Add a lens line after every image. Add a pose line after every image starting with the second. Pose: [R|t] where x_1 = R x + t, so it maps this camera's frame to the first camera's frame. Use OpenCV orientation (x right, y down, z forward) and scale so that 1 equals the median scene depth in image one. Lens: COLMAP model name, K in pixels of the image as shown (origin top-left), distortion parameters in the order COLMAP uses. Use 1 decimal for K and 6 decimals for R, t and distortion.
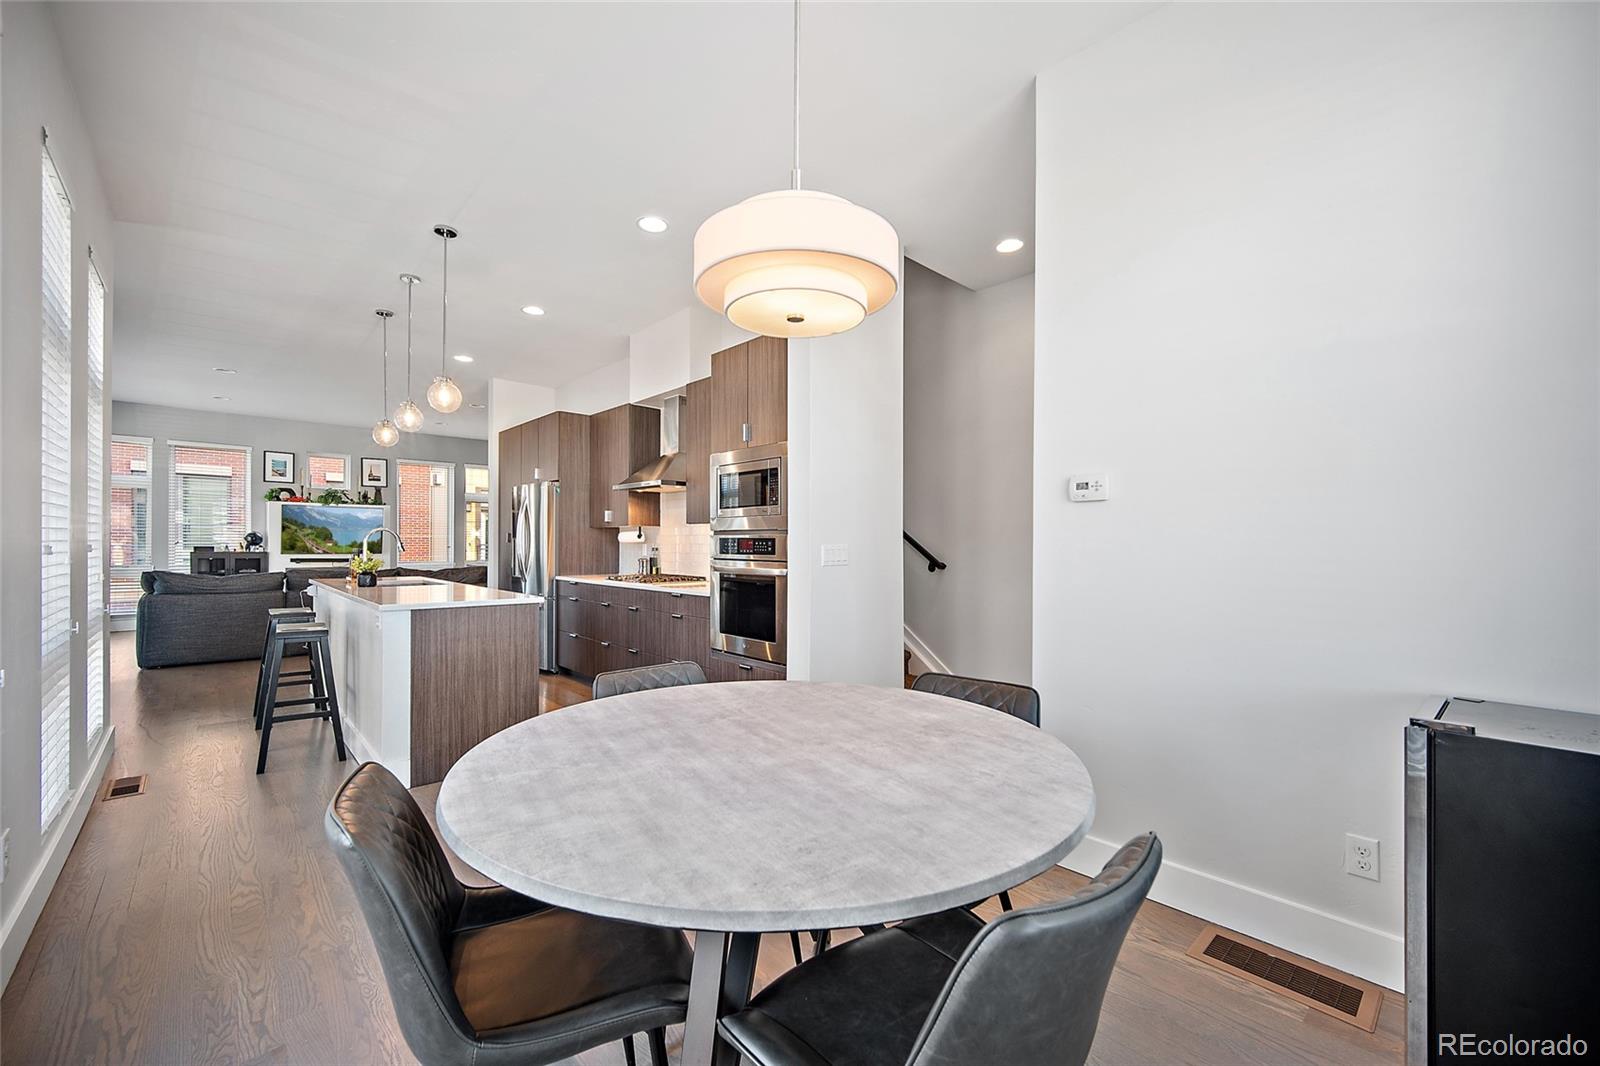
lens RADIAL K [[630.9, 0, 796.9], [0, 630.9, 548.8], [0, 0, 1]] dist [0.001628, -0.000136]
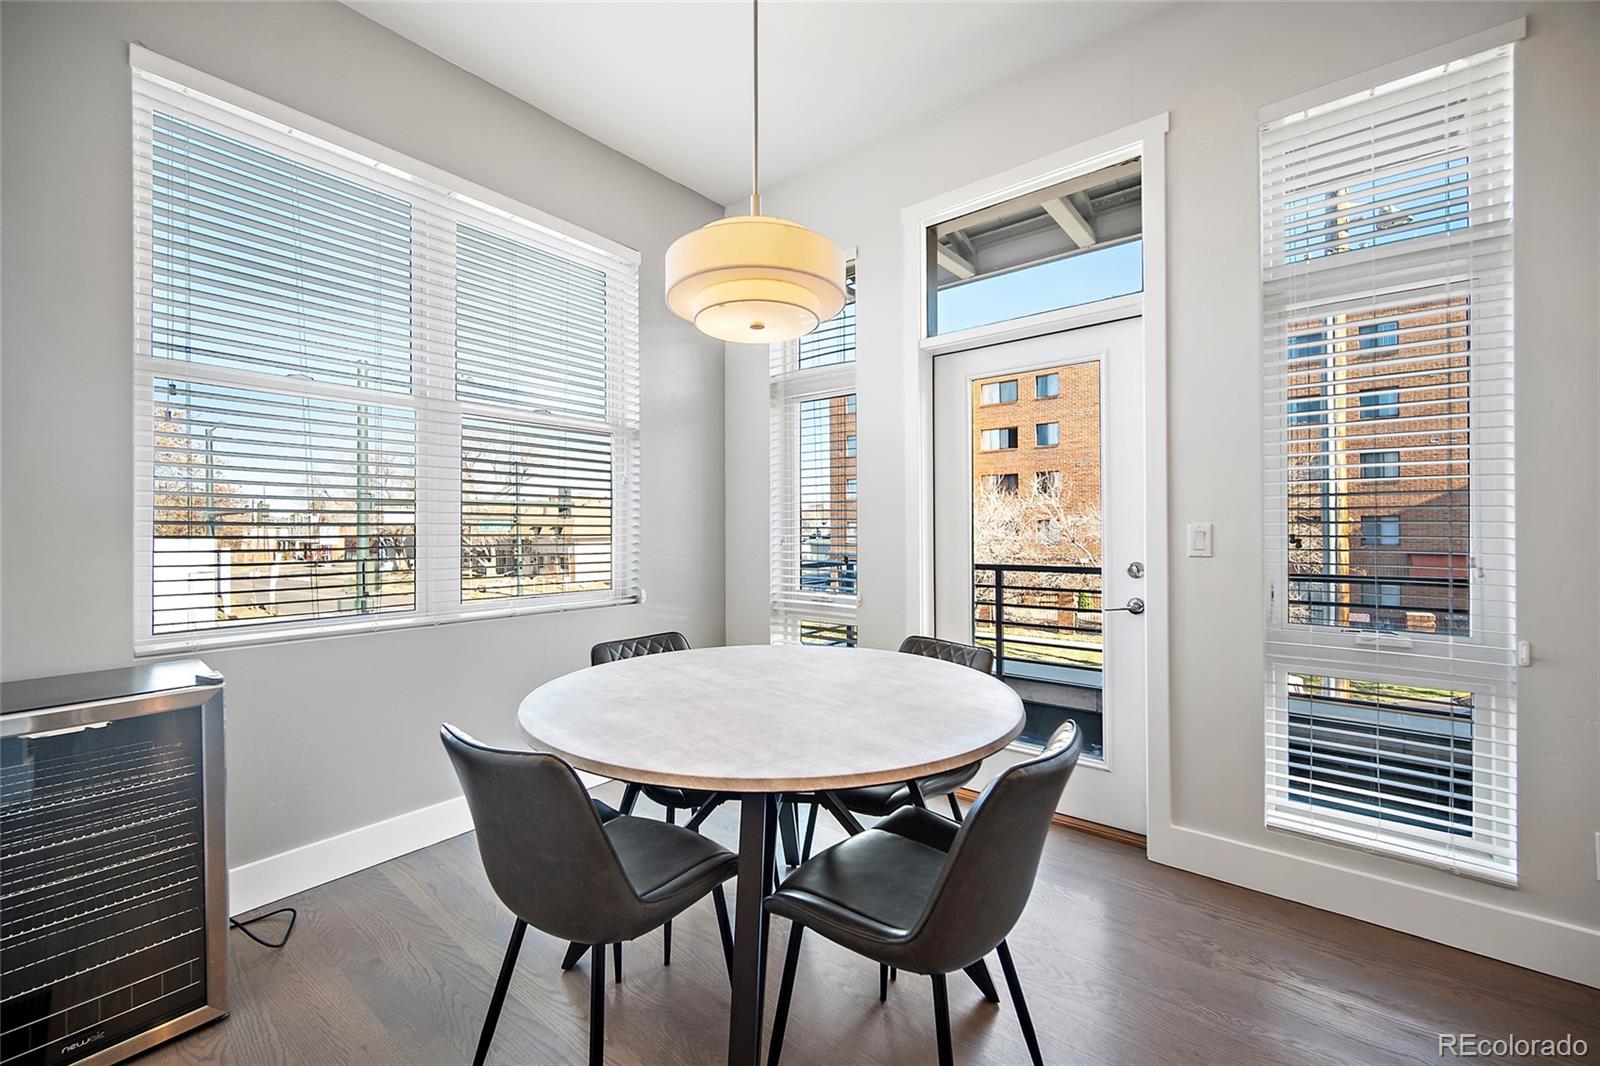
lens RADIAL K [[630.9, 0, 789.9], [0, 630.9, 532.3], [0, 0, 1]] dist [0.001628, -0.000136]
pose [[-0.990070, 0.001446, -0.140568, 0.029149], [0.000903, 0.999992, 0.003926, -0.000305], [0.140572, 0.003760, -0.990063, 0.631133]]
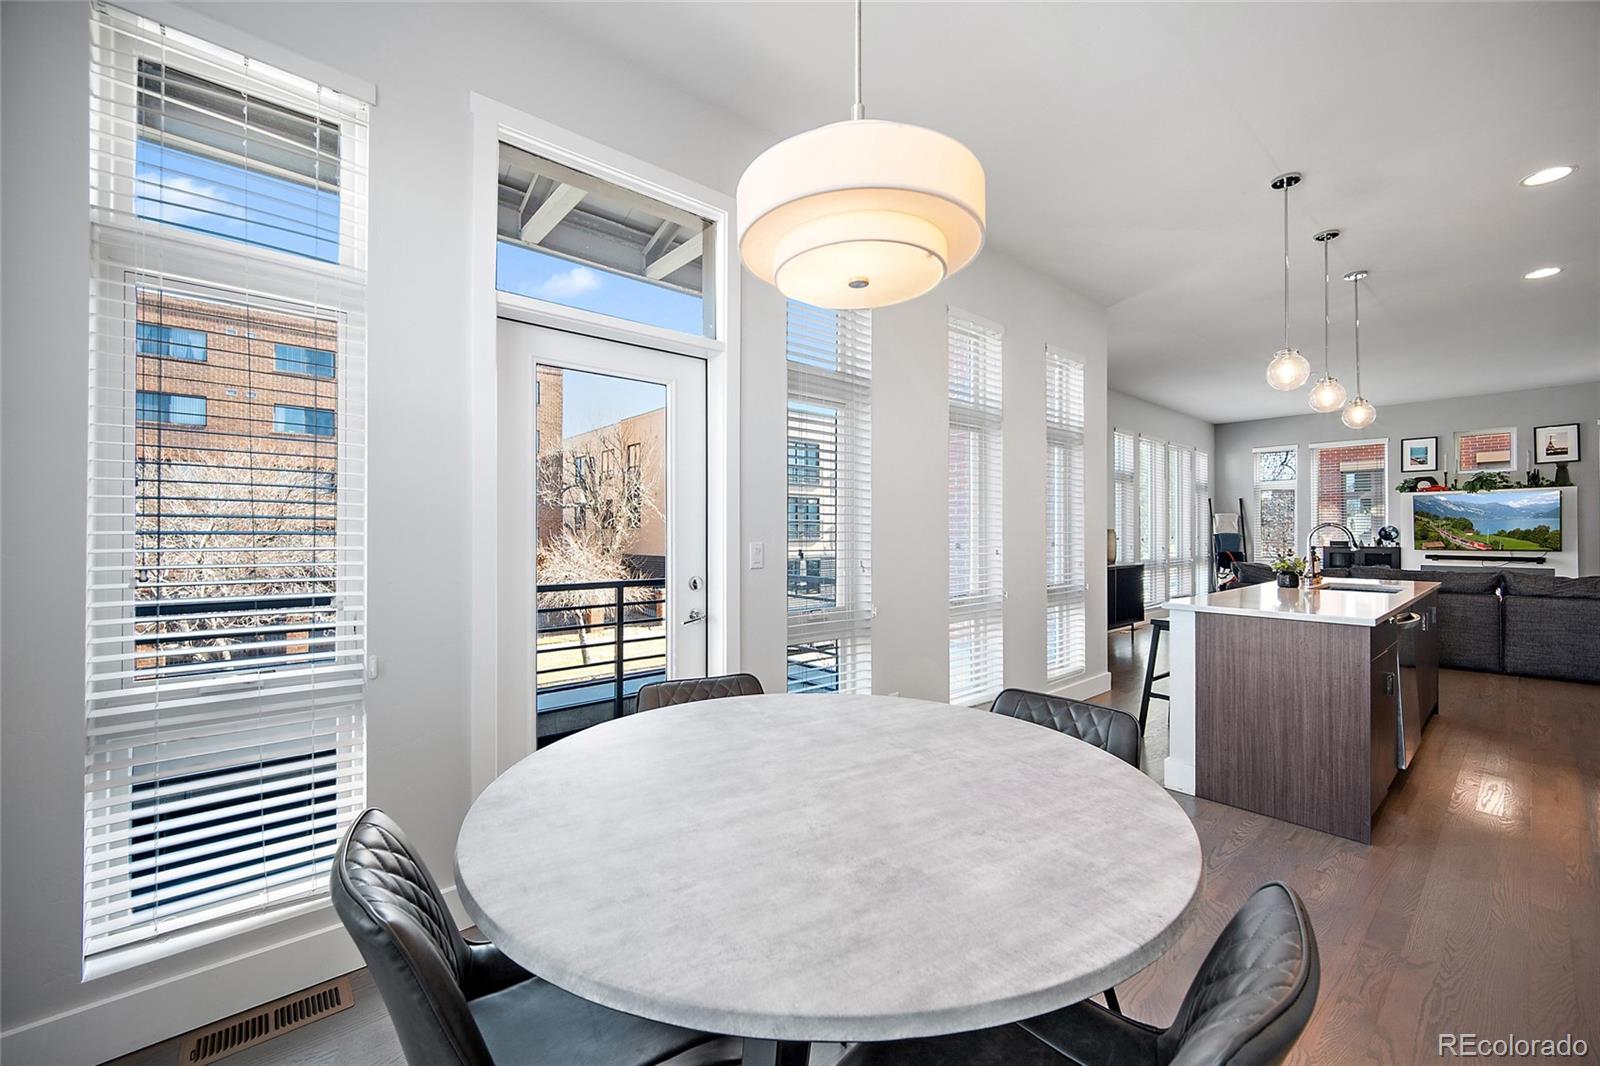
lens RADIAL K [[630.9, 0, 804.7], [0, 630.9, 533.3], [0, 0, 1]] dist [0.001628, -0.000136]
pose [[-0.025548, -0.006119, -0.999655, 0.245871], [-0.006362, 0.999962, -0.005958, -0.008806], [0.999653, 0.006208, -0.025586, 0.281658]]
